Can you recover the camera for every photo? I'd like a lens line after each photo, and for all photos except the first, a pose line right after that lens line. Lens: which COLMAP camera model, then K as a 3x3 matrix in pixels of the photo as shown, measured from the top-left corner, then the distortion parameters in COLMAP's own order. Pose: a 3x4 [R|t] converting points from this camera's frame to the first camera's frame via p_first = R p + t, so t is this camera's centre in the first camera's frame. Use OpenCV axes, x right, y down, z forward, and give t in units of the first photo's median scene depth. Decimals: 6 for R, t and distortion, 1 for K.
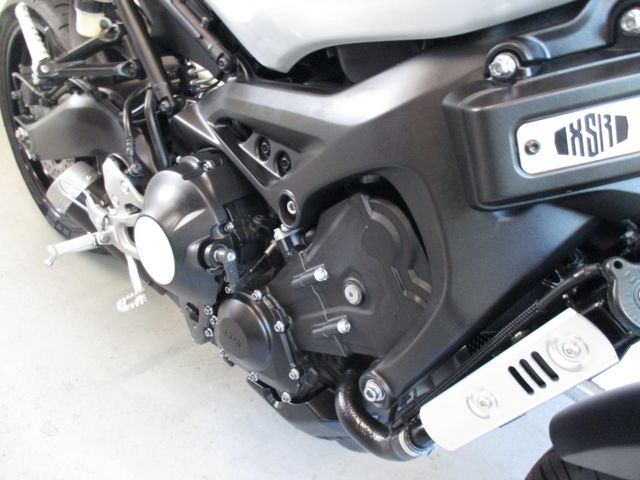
lens RADIAL K [[526.9, 0, 320.0], [0, 526.9, 240.0], [0, 0, 1]] dist [-0.033283, -0.002365]
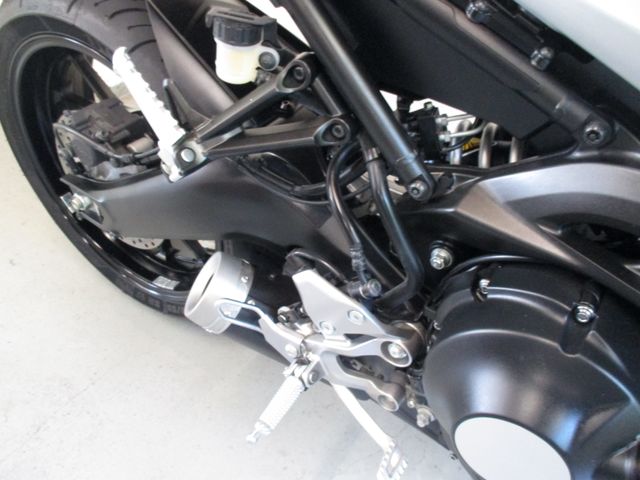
lens RADIAL K [[526.9, 0, 320.0], [0, 526.9, 240.0], [0, 0, 1]] dist [-0.033283, -0.002365]
pose [[0.978929, -0.199054, 0.045556, -0.422509], [0.187489, 0.964554, 0.185698, -0.316804], [-0.080905, -0.173244, 0.981550, 0.385031]]
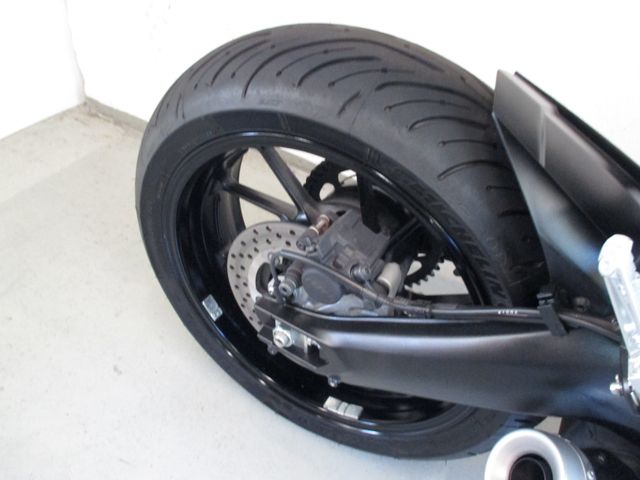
lens RADIAL K [[526.9, 0, 320.0], [0, 526.9, 240.0], [0, 0, 1]] dist [-0.033283, -0.002365]
pose [[0.970246, -0.217025, 0.107341, -0.800100], [0.194821, 0.963022, 0.186102, -0.552244], [-0.143761, -0.159653, 0.976649, 0.664303]]
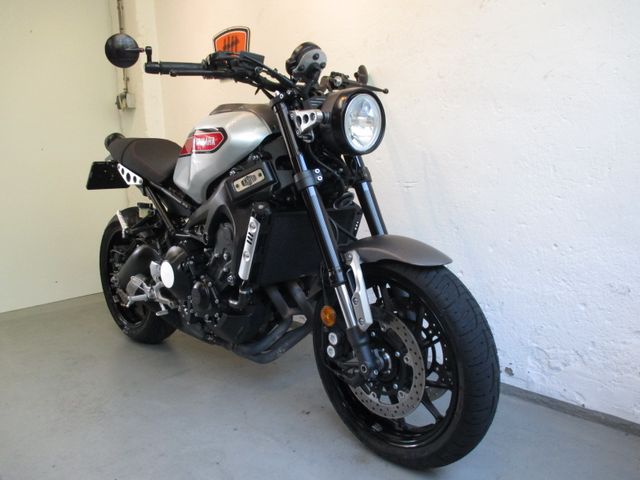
lens RADIAL K [[526.9, 0, 320.0], [0, 526.9, 240.0], [0, 0, 1]] dist [-0.033283, -0.002365]
pose [[0.979201, -0.192592, -0.063823, 0.536725], [0.146489, 0.888742, -0.434371, 0.942738], [0.140378, 0.415987, 0.898470, -1.126734]]
